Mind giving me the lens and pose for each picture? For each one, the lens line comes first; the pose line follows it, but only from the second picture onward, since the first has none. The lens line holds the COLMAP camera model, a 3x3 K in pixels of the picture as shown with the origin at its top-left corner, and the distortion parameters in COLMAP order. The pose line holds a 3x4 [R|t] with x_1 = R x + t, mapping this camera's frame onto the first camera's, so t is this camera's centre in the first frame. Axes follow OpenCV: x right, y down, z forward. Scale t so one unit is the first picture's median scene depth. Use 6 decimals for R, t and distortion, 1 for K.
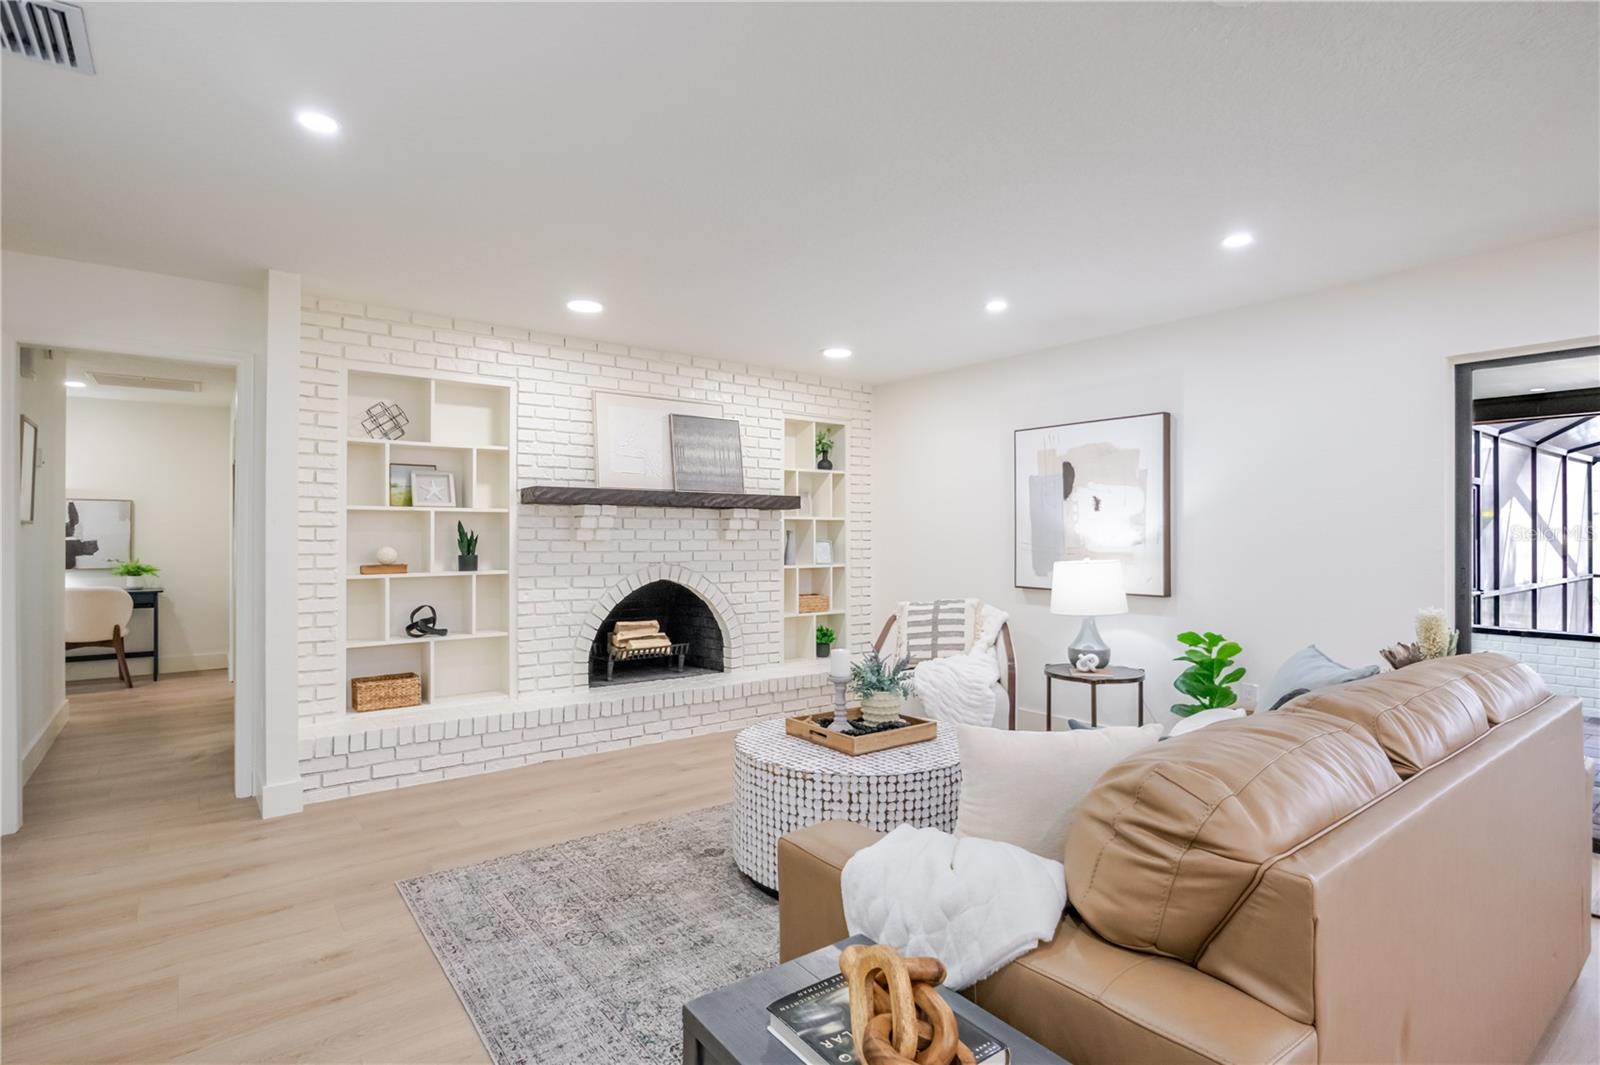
lens RADIAL K [[798.4, 0, 808.1], [0, 798.4, 531.8], [0, 0, 1]] dist [-0.012271, 0.002008]
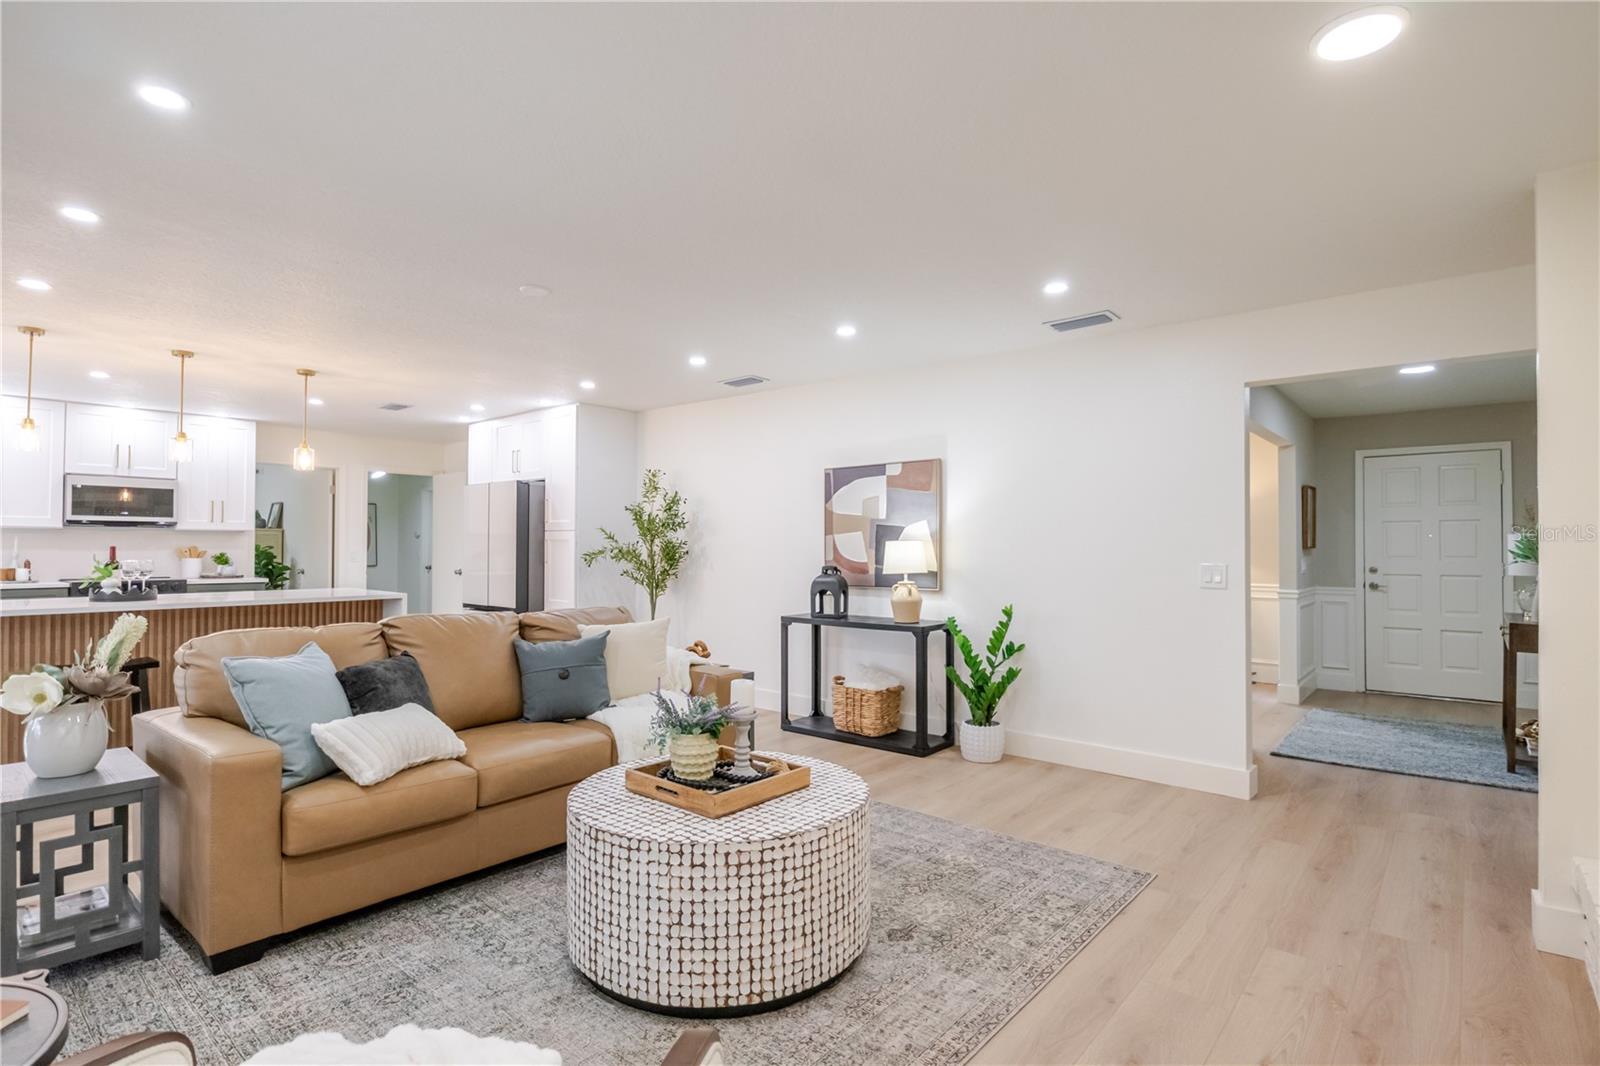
lens RADIAL K [[798.4, 0, 812.1], [0, 798.4, 536.4], [0, 0, 1]] dist [-0.012271, 0.002008]
pose [[-0.976366, -0.008055, -0.215973, 0.095849], [-0.005176, 0.999890, -0.013892, 0.004577], [0.216062, -0.012445, -0.976300, 1.153604]]
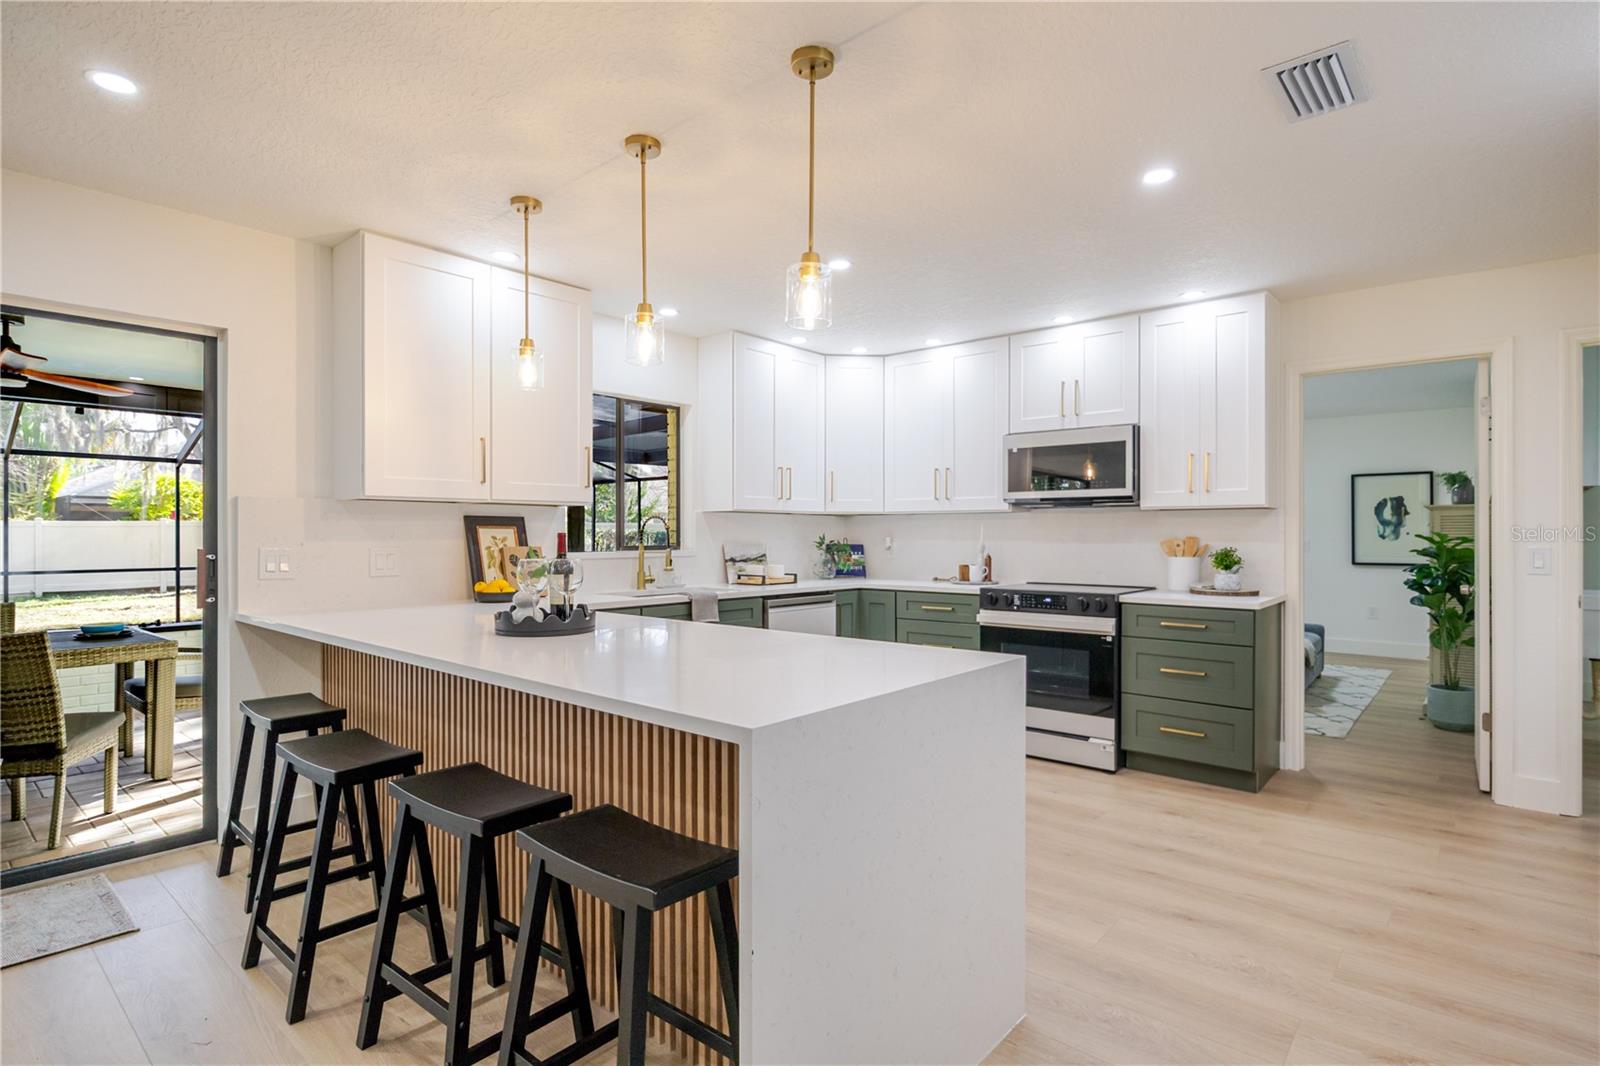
lens RADIAL K [[798.4, 0, 810.3], [0, 798.4, 536.3], [0, 0, 1]] dist [-0.012271, 0.002008]
pose [[-0.206286, -0.003549, 0.978485, 0.147133], [-0.004724, 0.999985, 0.002631, 0.007743], [-0.978480, -0.004079, -0.206299, -0.025309]]
